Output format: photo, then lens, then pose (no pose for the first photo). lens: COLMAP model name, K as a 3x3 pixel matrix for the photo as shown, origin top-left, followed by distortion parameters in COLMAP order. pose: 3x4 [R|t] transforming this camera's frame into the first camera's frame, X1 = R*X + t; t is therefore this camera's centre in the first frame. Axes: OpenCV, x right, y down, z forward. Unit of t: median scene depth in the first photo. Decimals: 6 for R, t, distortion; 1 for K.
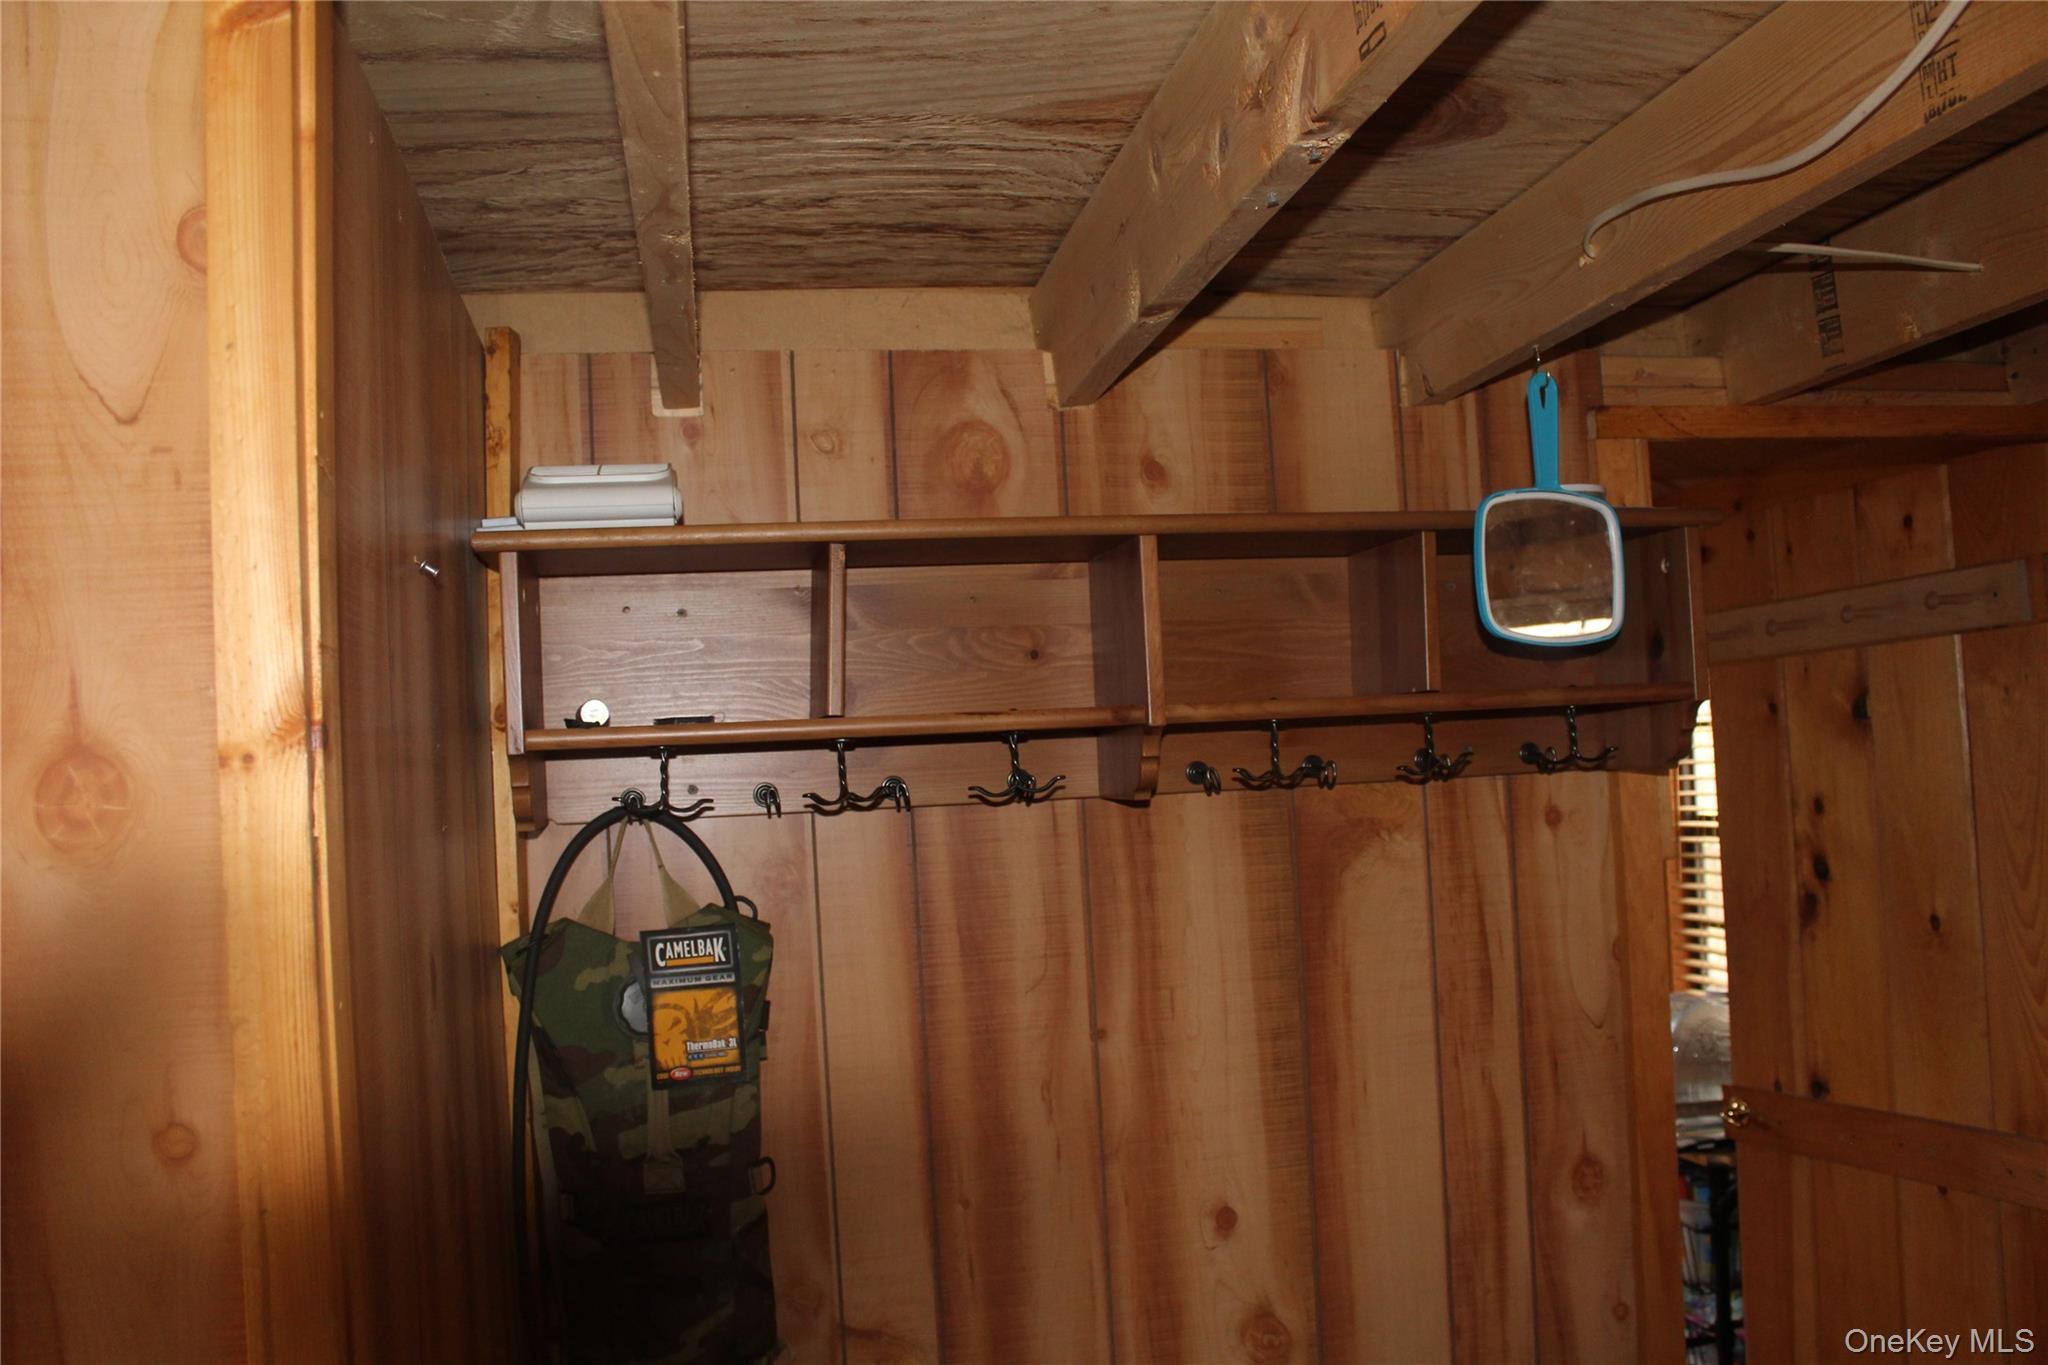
lens RADIAL K [[1697.8, 0, 1023.5], [0, 1697.8, 695.0], [0, 0, 1]] dist [-0.166524, 0.149914]
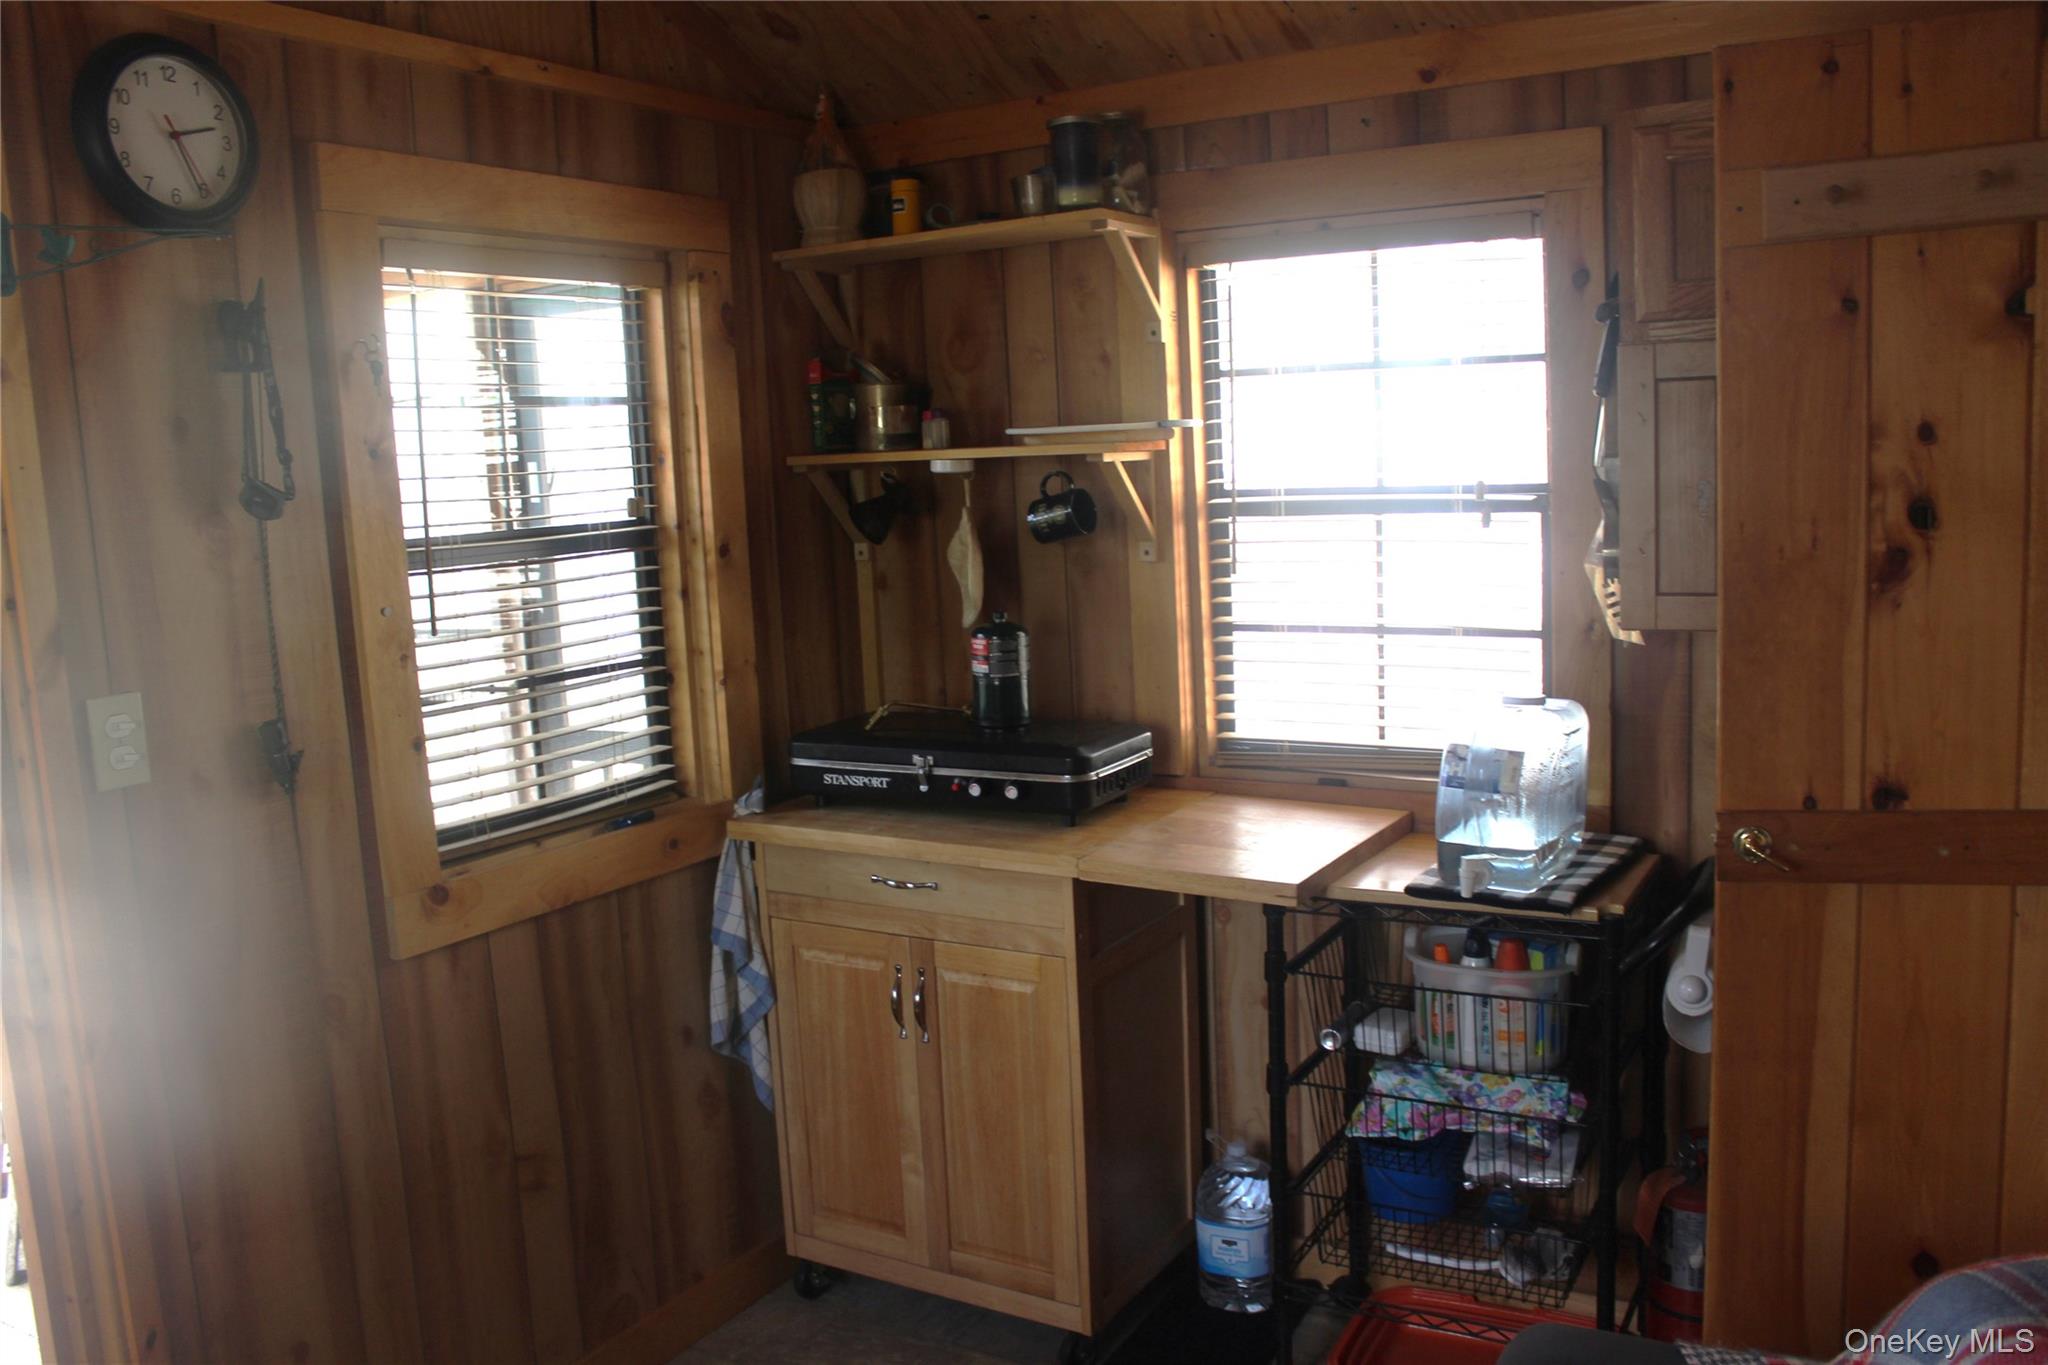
lens RADIAL K [[1697.8, 0, 1023.5], [0, 1697.8, 695.0], [0, 0, 1]] dist [-0.166524, 0.149914]
pose [[0.653510, -0.083876, 0.752256, -0.378273], [-0.018438, 0.991782, 0.126601, 0.099636], [-0.756693, -0.096605, 0.646593, 0.807868]]
